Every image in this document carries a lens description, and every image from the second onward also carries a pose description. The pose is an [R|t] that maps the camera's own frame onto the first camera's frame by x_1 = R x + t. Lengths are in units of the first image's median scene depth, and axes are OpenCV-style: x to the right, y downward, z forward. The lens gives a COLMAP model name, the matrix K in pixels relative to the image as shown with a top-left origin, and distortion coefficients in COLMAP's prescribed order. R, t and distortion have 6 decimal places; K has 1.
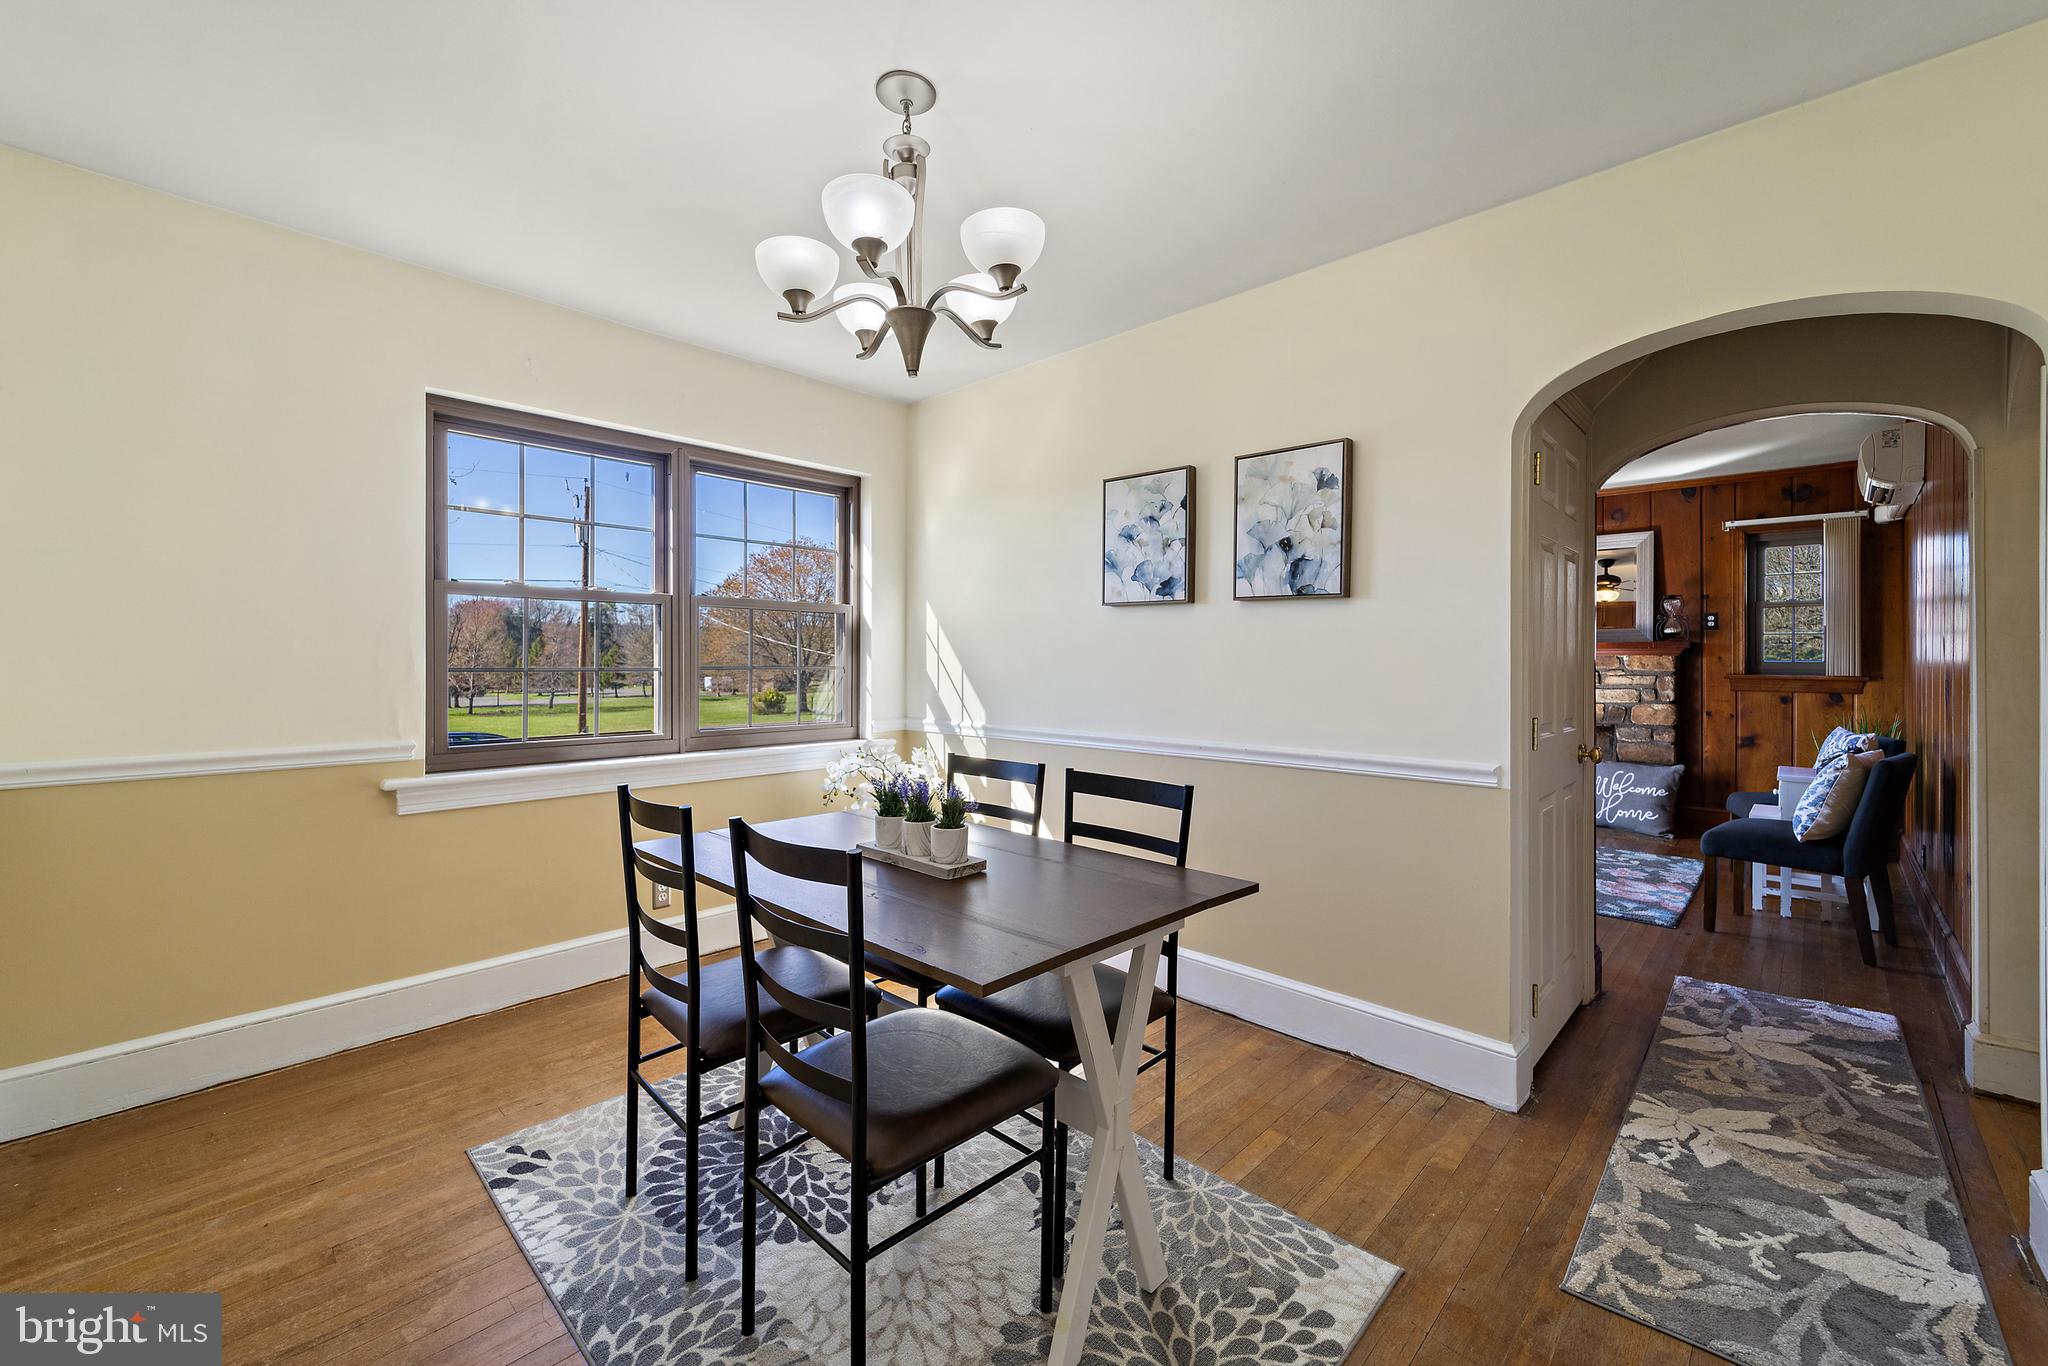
lens RADIAL K [[832.4, 0, 1023.6], [0, 832.4, 667.2], [0, 0, 1]] dist [0.003858, 0.001780]
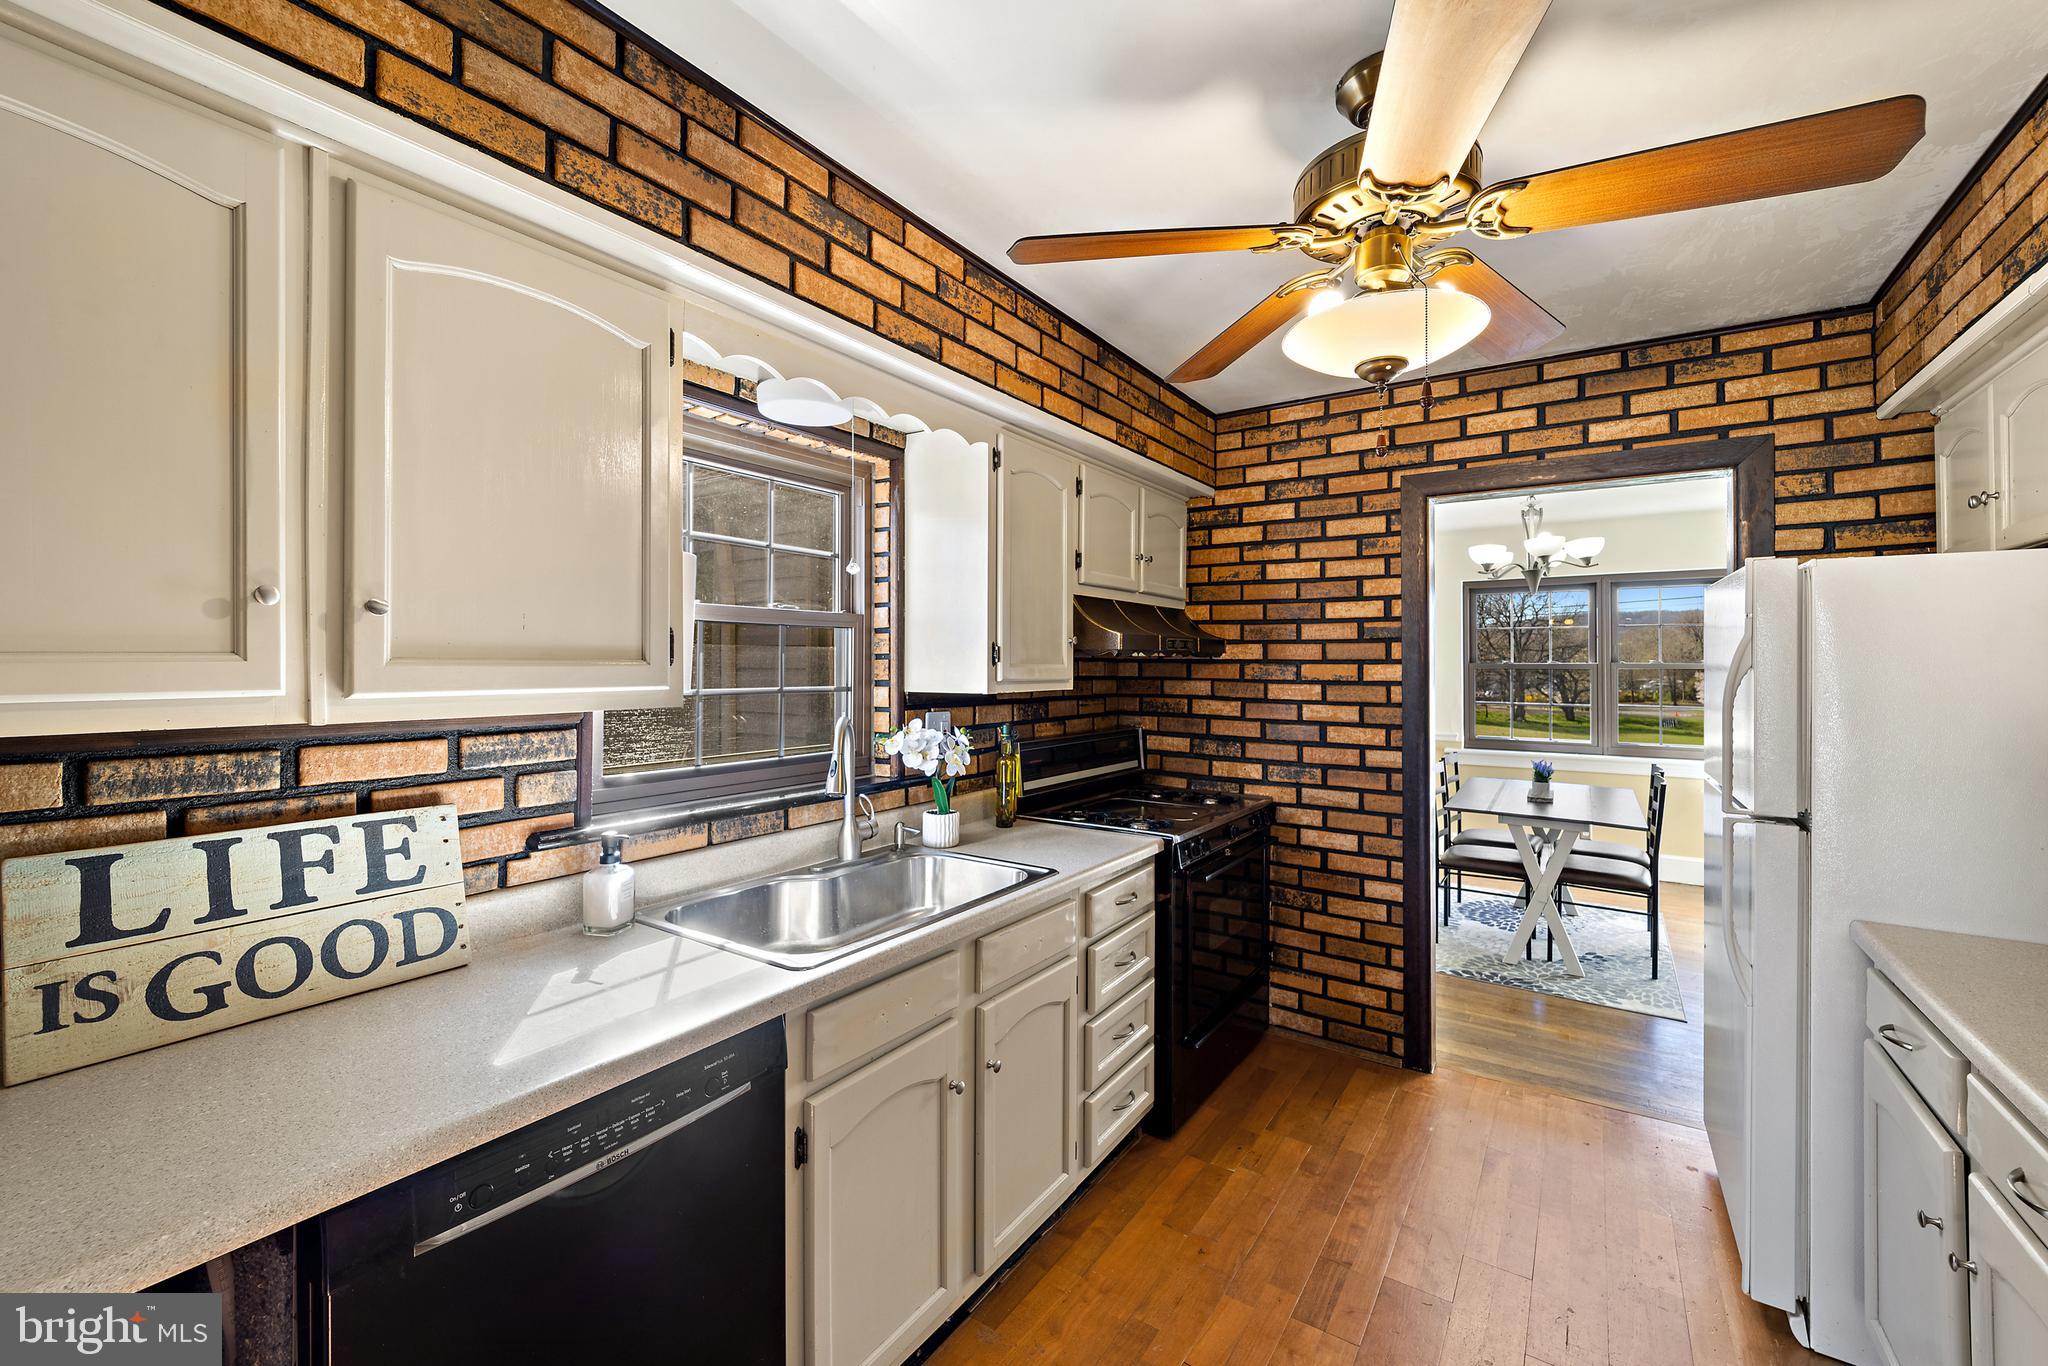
lens RADIAL K [[832.4, 0, 1026.7], [0, 832.4, 668.8], [0, 0, 1]] dist [0.003858, 0.001780]
pose [[0.171560, 0.002982, -0.985169, 1.259101], [-0.005234, 0.999984, 0.002116, -0.086043], [0.985160, 0.004794, 0.171573, -0.555829]]
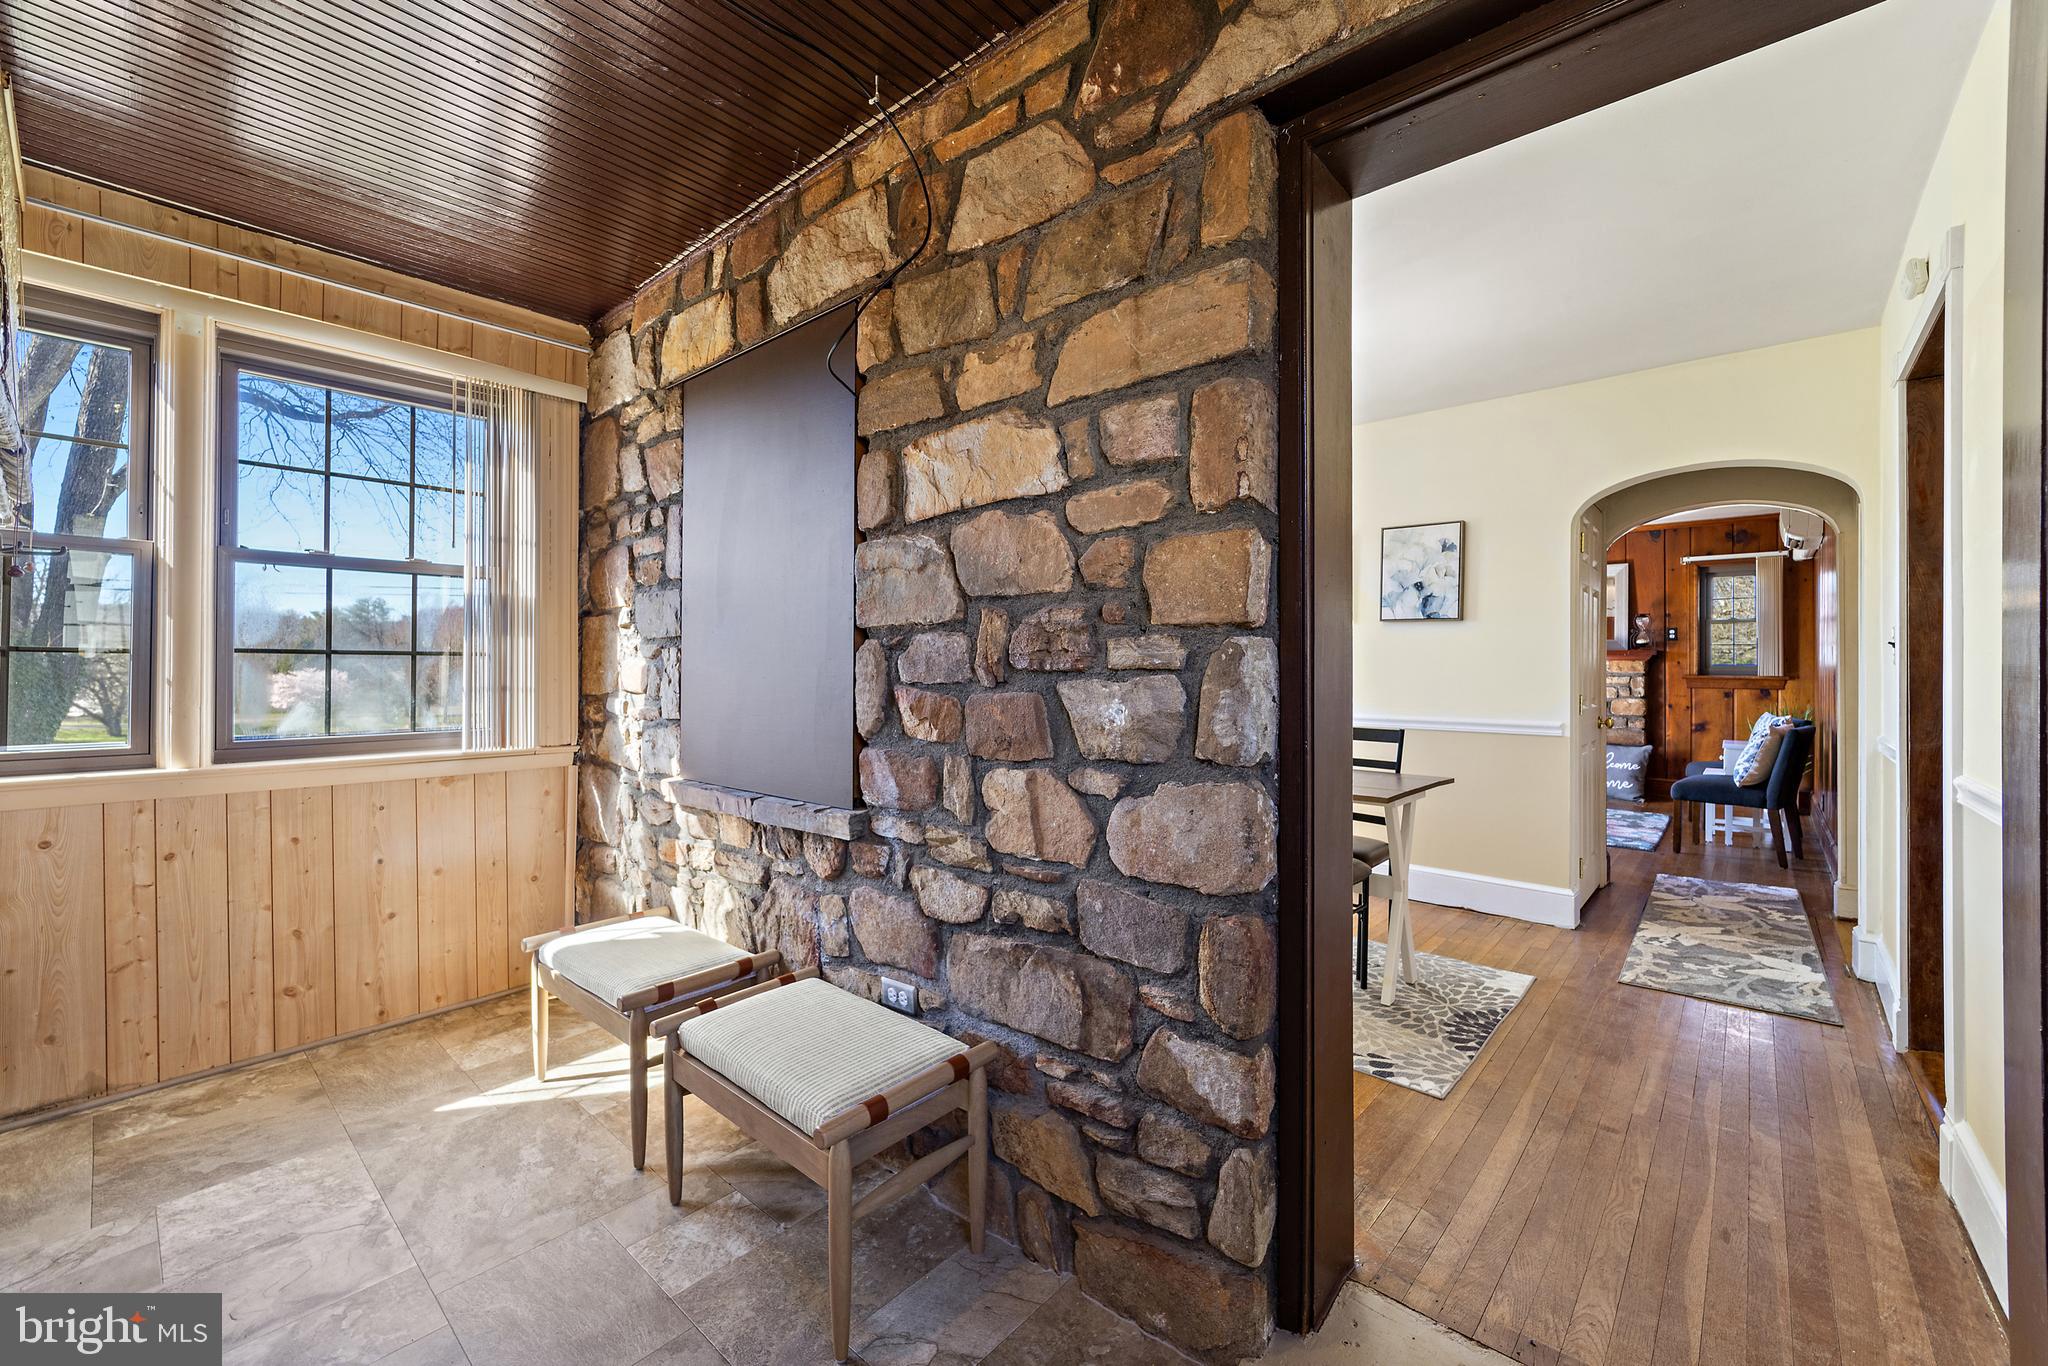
lens RADIAL K [[832.4, 0, 1019.3], [0, 832.4, 672.7], [0, 0, 1]] dist [0.003858, 0.001780]
pose [[0.999318, 0.001979, 0.036873, -0.450669], [-0.001891, 0.999995, -0.002438, 0.018503], [-0.036878, 0.002367, 0.999317, -0.488058]]
